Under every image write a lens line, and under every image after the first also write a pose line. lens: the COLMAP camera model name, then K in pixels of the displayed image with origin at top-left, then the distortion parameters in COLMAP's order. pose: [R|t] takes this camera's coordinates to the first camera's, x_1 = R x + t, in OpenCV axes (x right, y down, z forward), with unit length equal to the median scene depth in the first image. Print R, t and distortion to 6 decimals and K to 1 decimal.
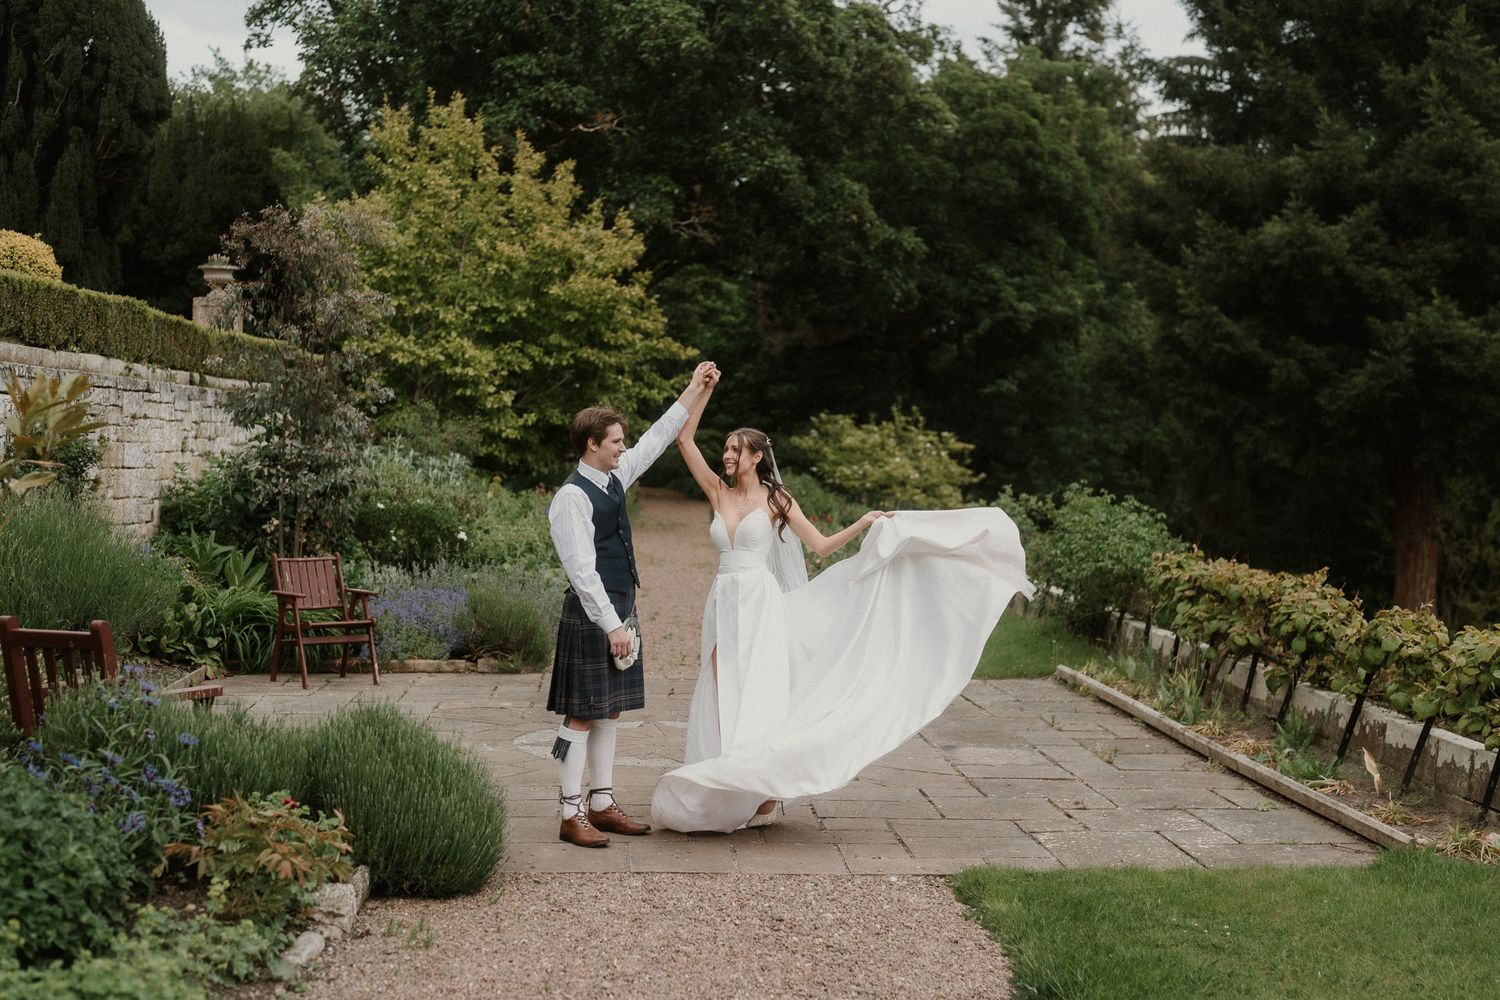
lens RADIAL K [[2086.6, 0, 750.0], [0, 2086.6, 500.0], [0, 0, 1]] dist [-0.006956, -0.076225]
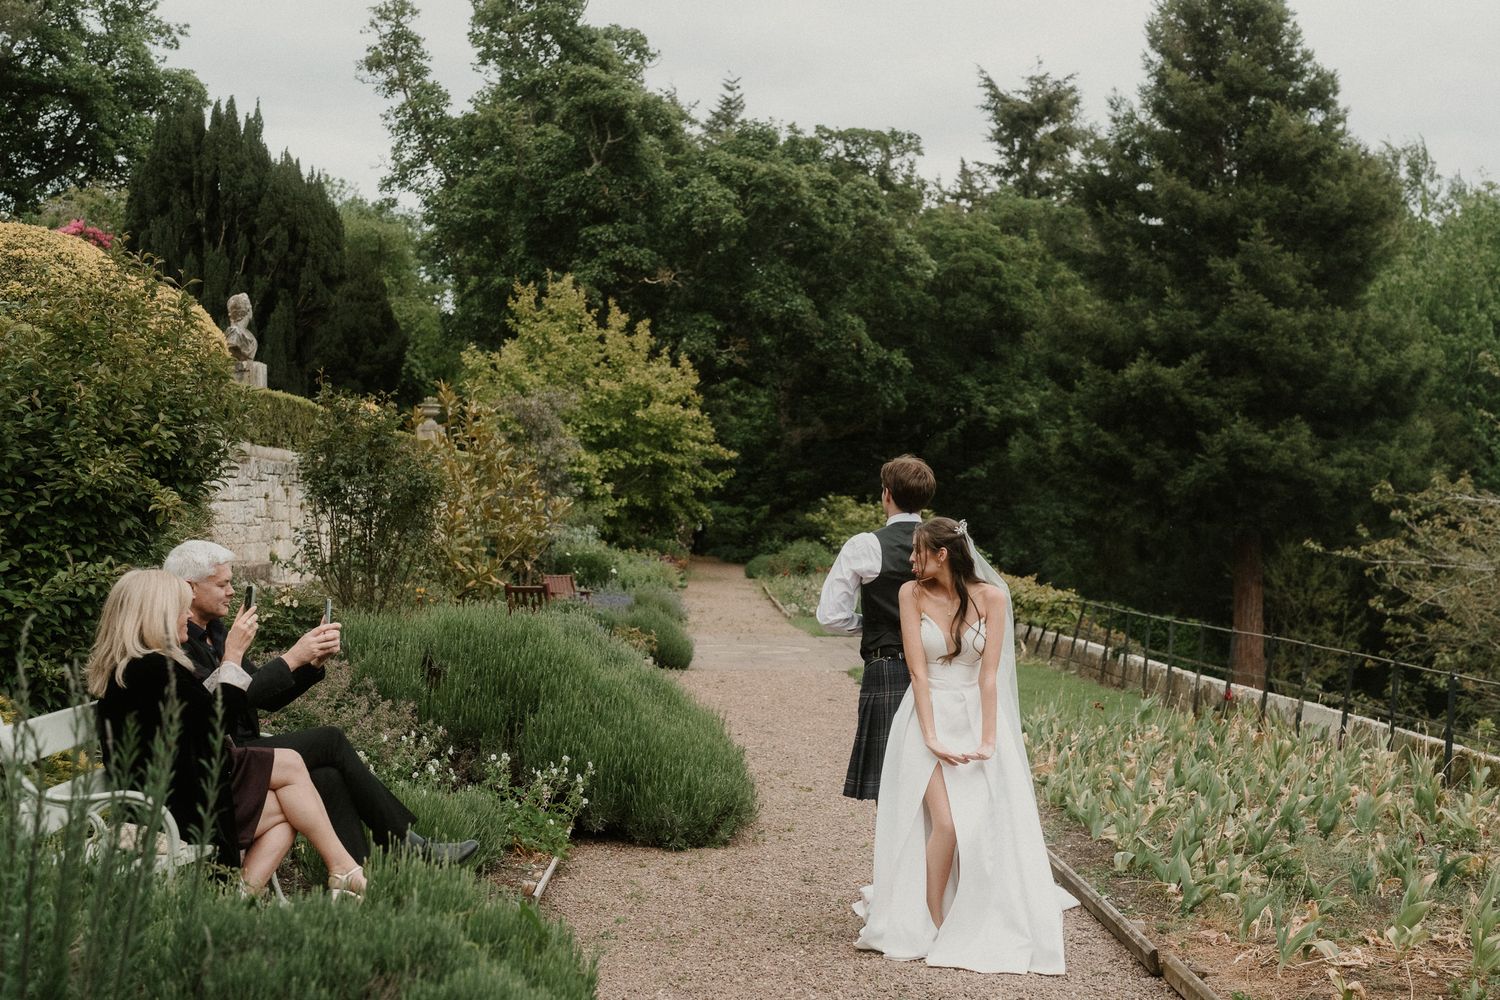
lens RADIAL K [[2086.6, 0, 750.0], [0, 2086.6, 500.0], [0, 0, 1]] dist [-0.006956, -0.076225]
pose [[0.999925, -0.002379, -0.011994, 0.000419], [0.001948, 0.999357, -0.035793, 0.010937], [0.012072, 0.035767, 0.999287, -0.410605]]
